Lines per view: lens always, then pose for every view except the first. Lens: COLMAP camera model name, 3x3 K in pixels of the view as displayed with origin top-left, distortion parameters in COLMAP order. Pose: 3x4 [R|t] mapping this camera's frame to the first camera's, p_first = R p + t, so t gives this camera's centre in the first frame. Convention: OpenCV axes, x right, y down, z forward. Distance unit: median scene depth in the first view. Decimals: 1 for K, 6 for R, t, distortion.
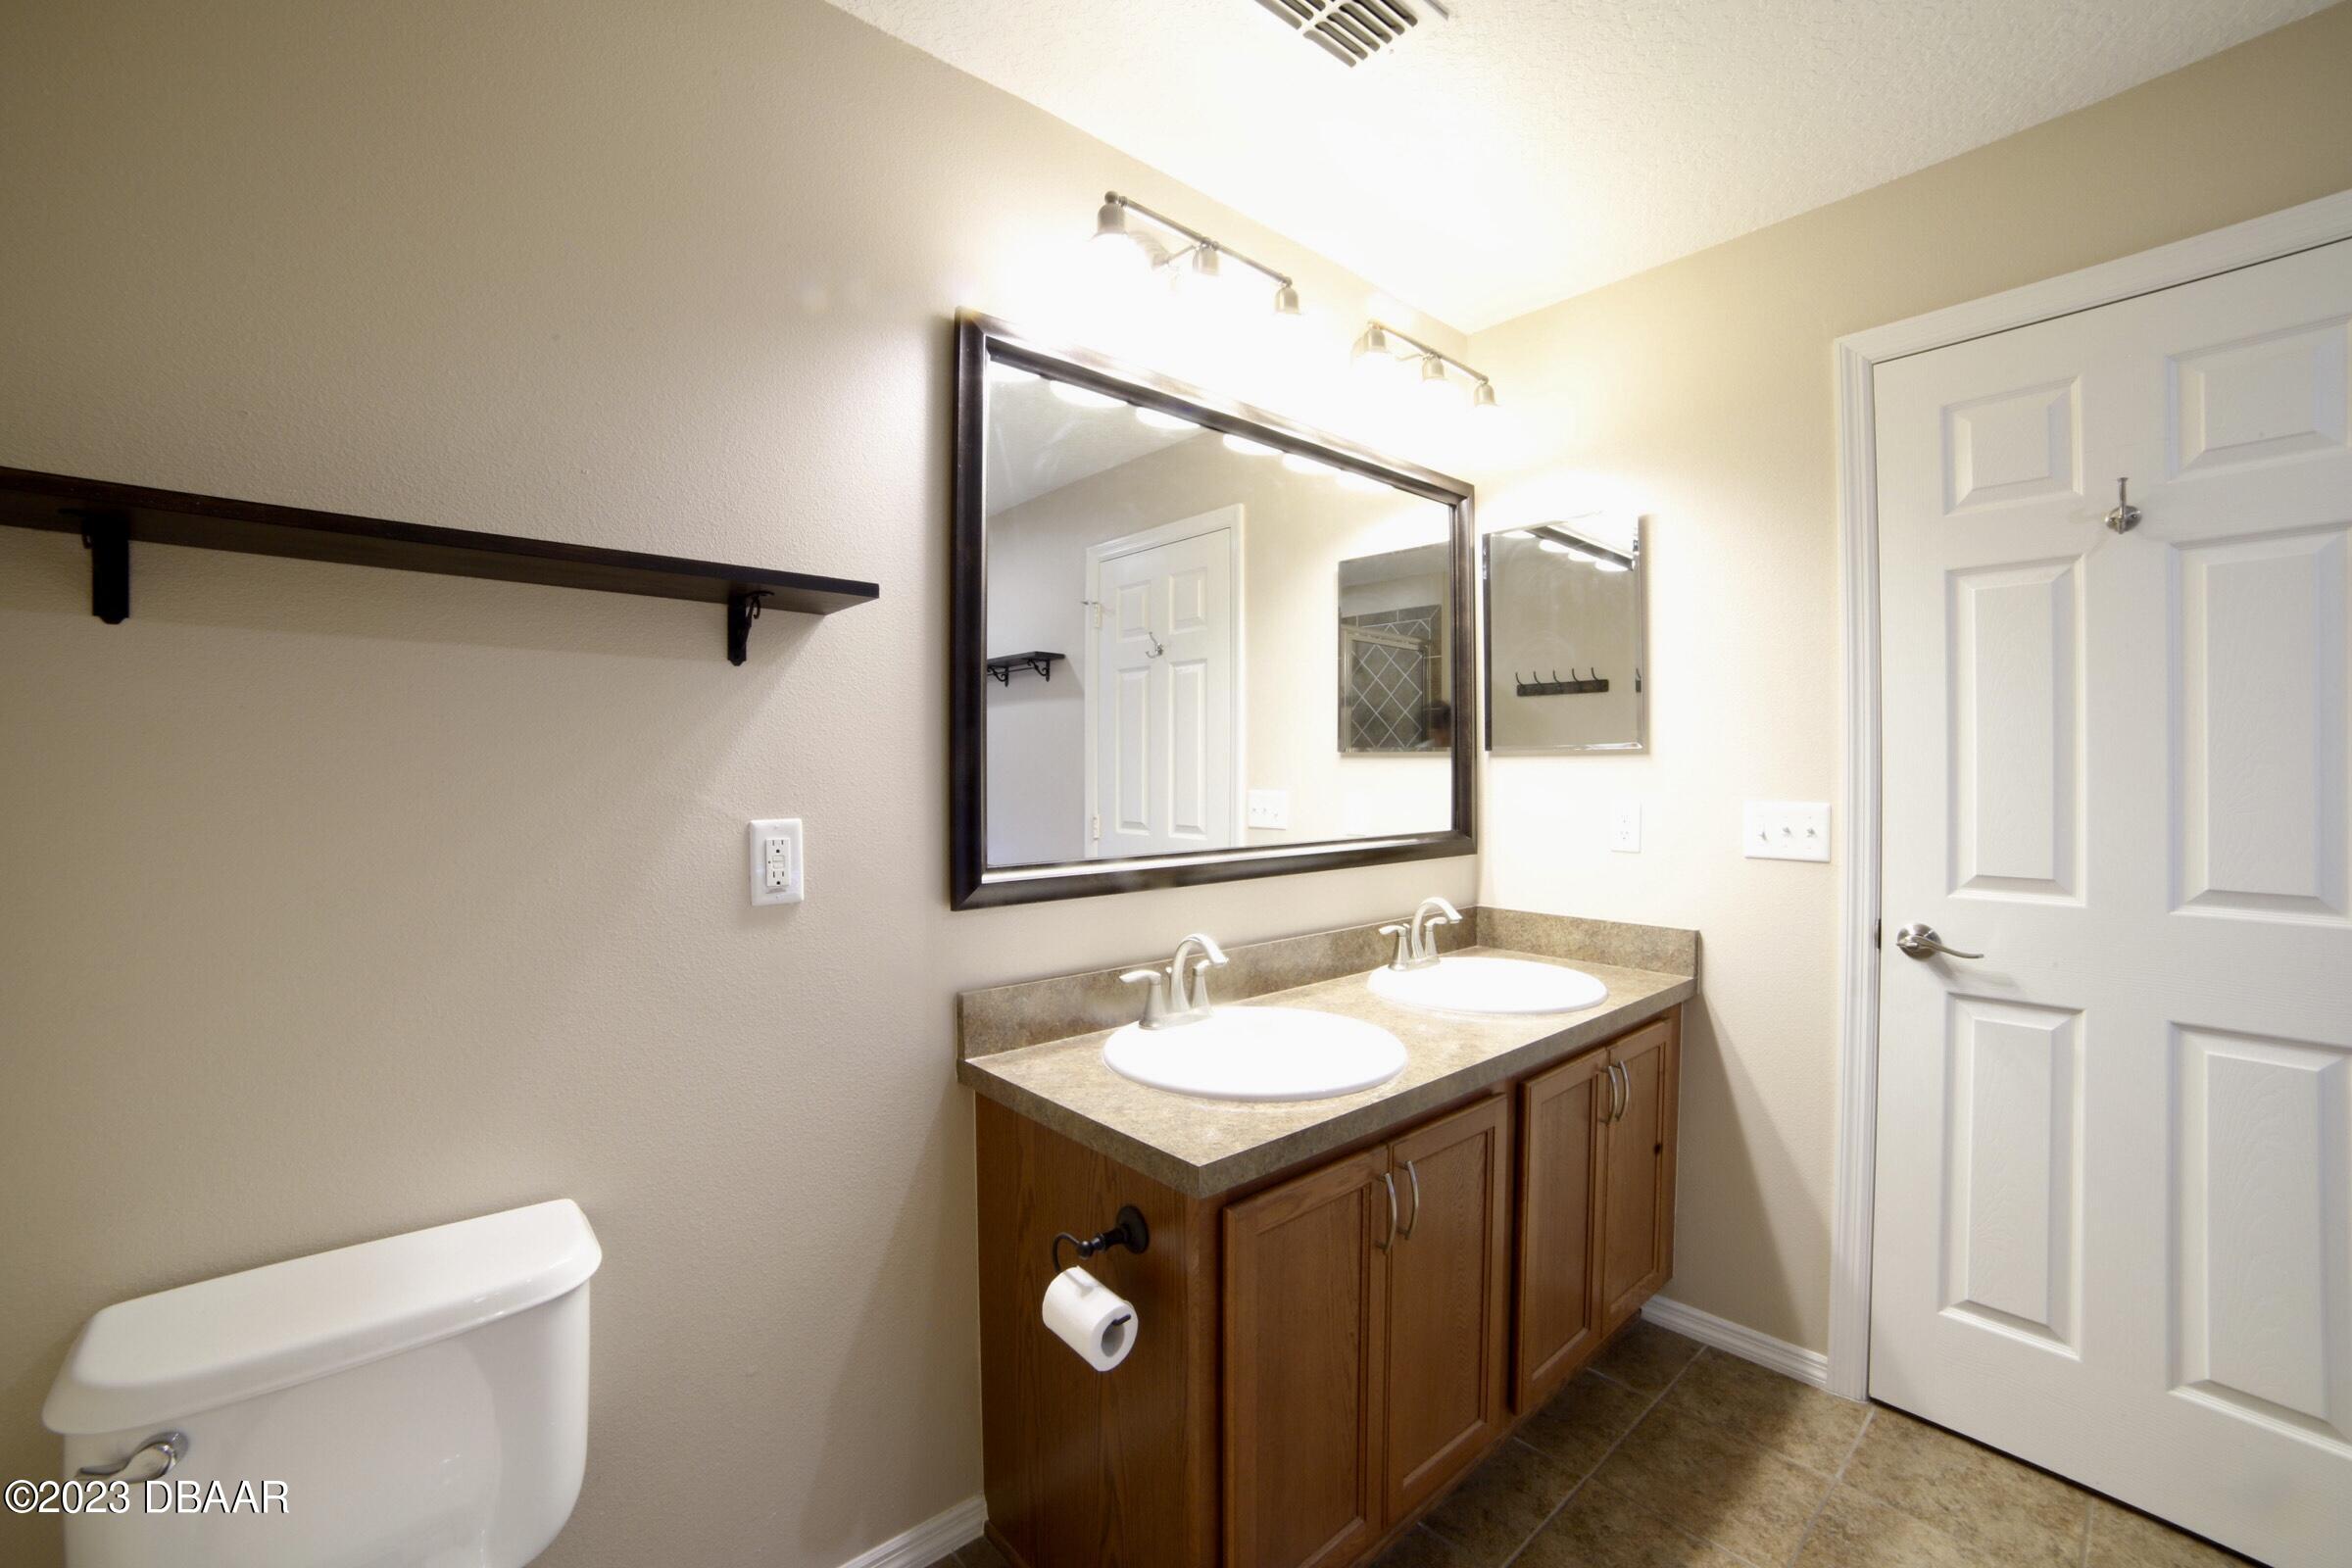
lens RADIAL K [[970.0, 0, 1176.0], [0, 970.0, 764.1], [0, 0, 1]] dist [-0.095989, 0.034612]
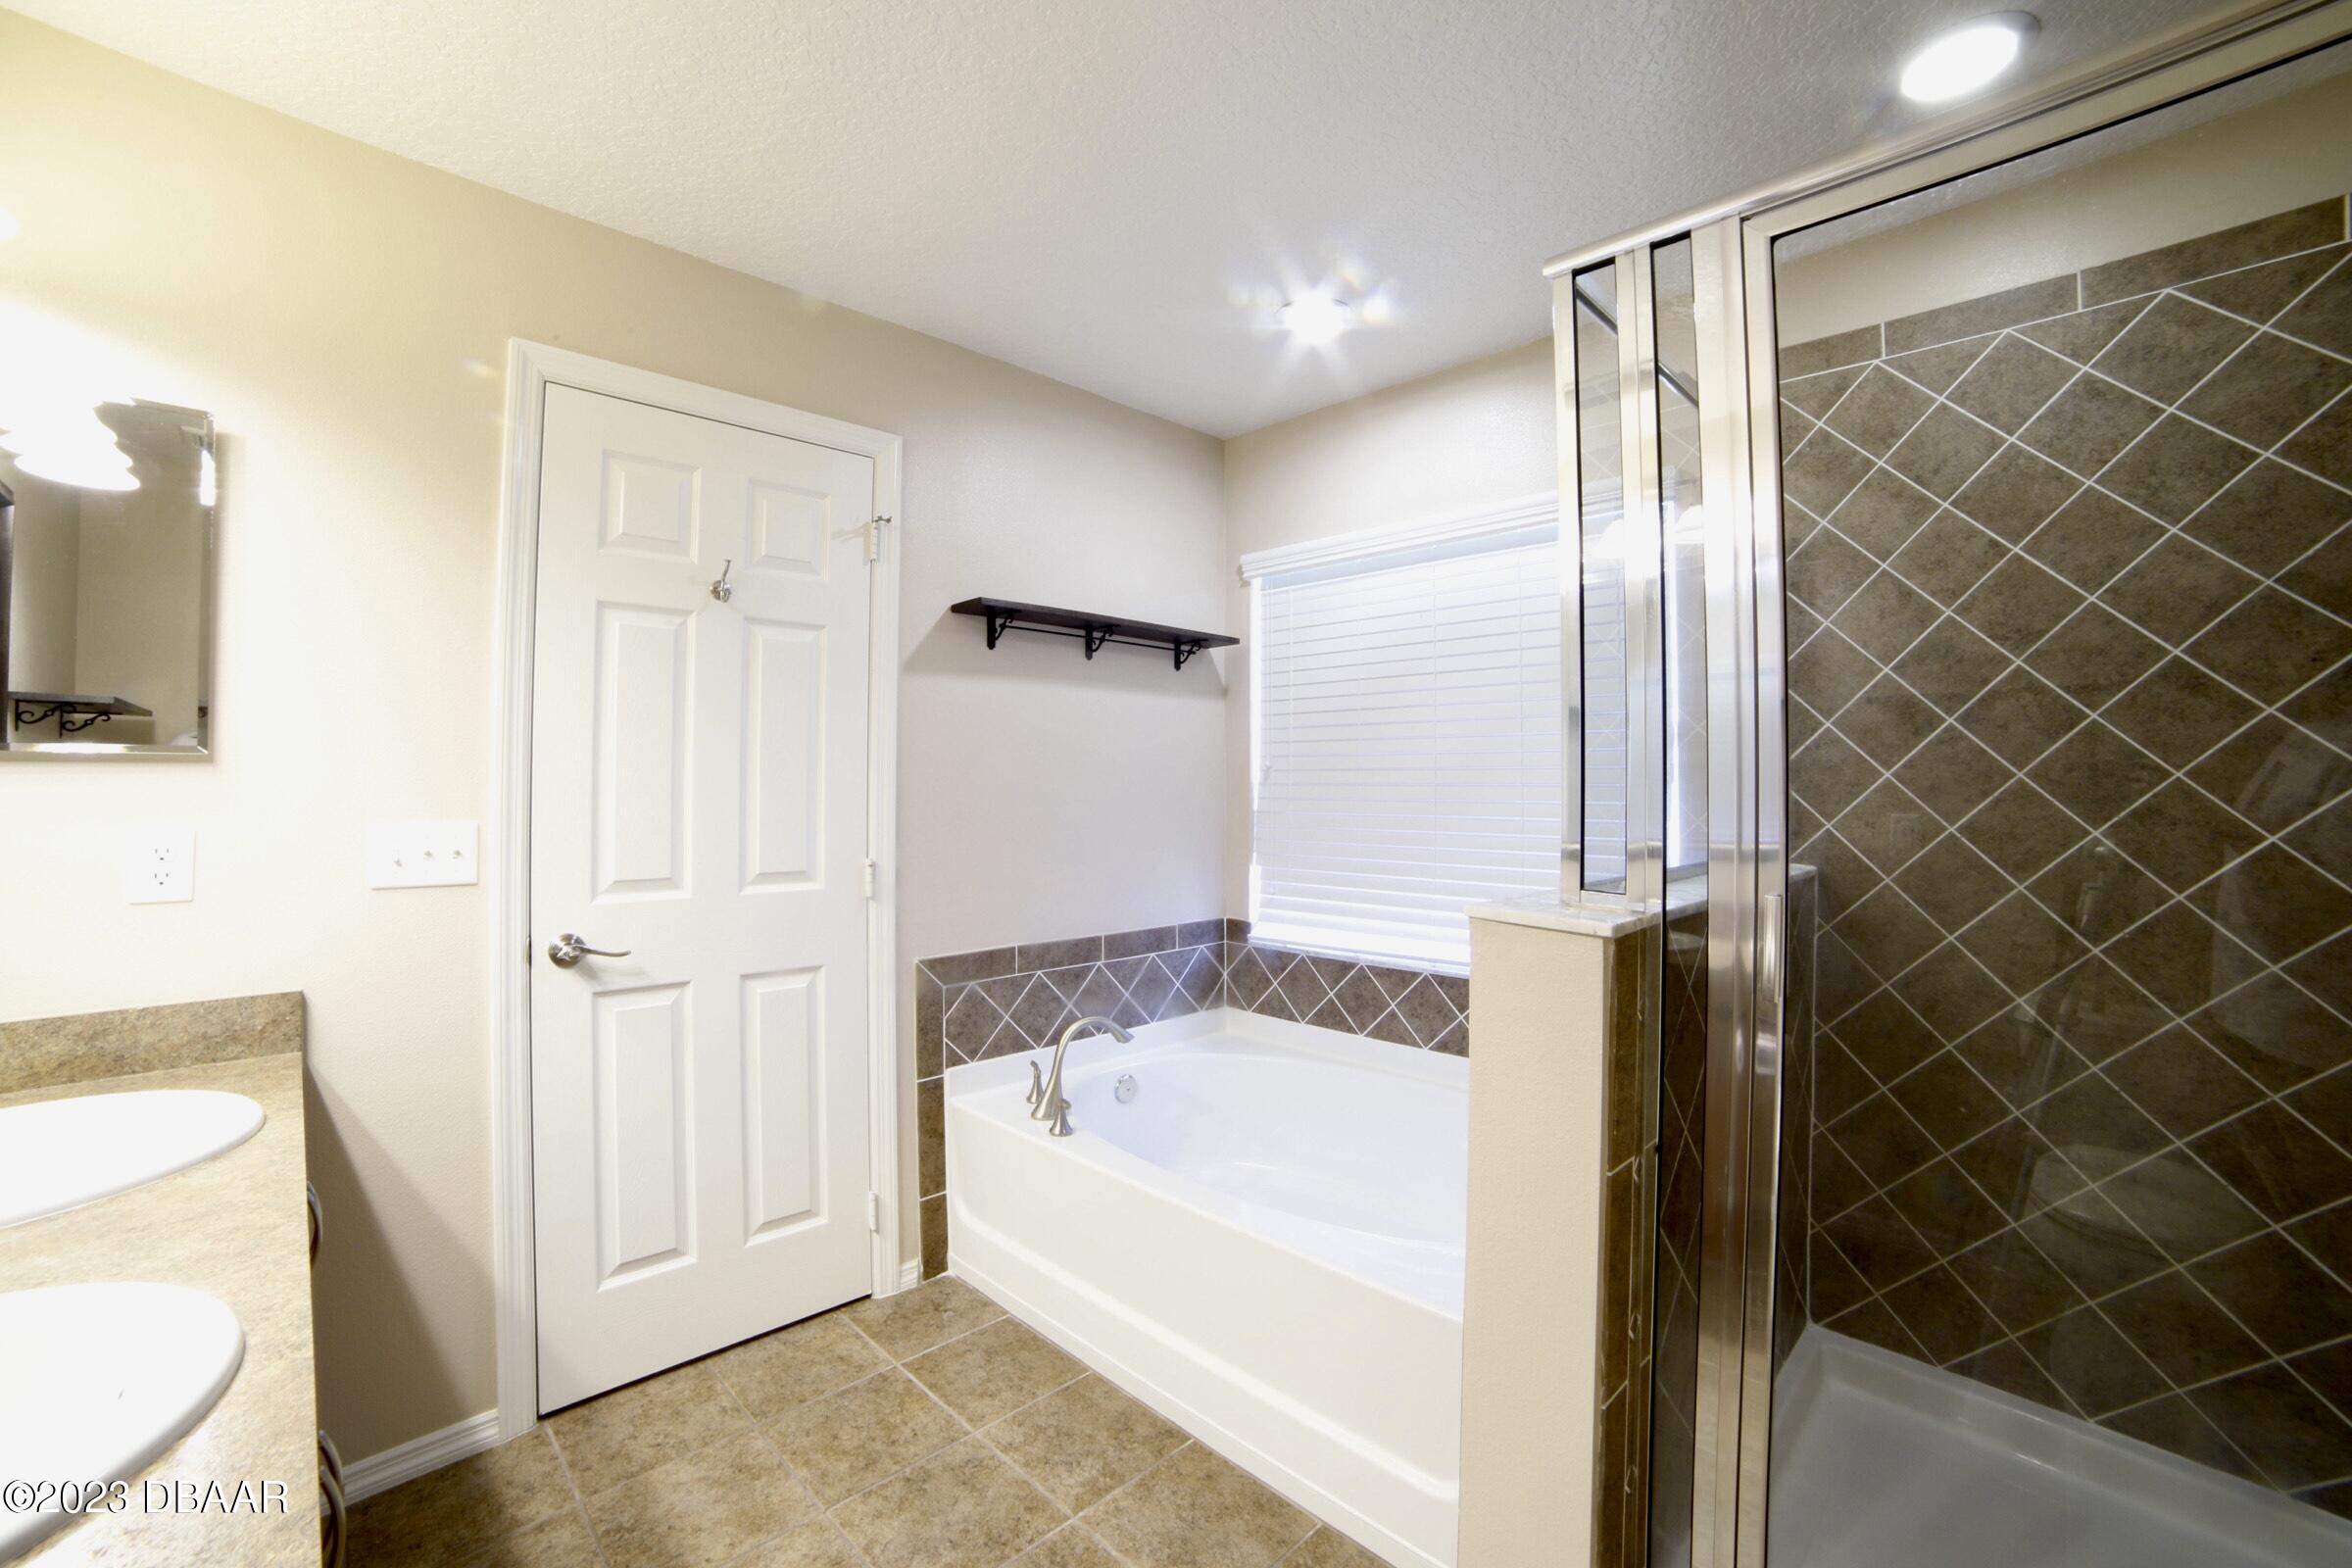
lens RADIAL K [[970.0, 0, 1176.0], [0, 970.0, 764.1], [0, 0, 1]] dist [-0.095989, 0.034612]
pose [[-0.051883, 0.020197, 0.998449, -0.295326], [-0.008776, 0.999748, -0.020679, -0.001948], [-0.998615, -0.009835, -0.051693, 0.383538]]
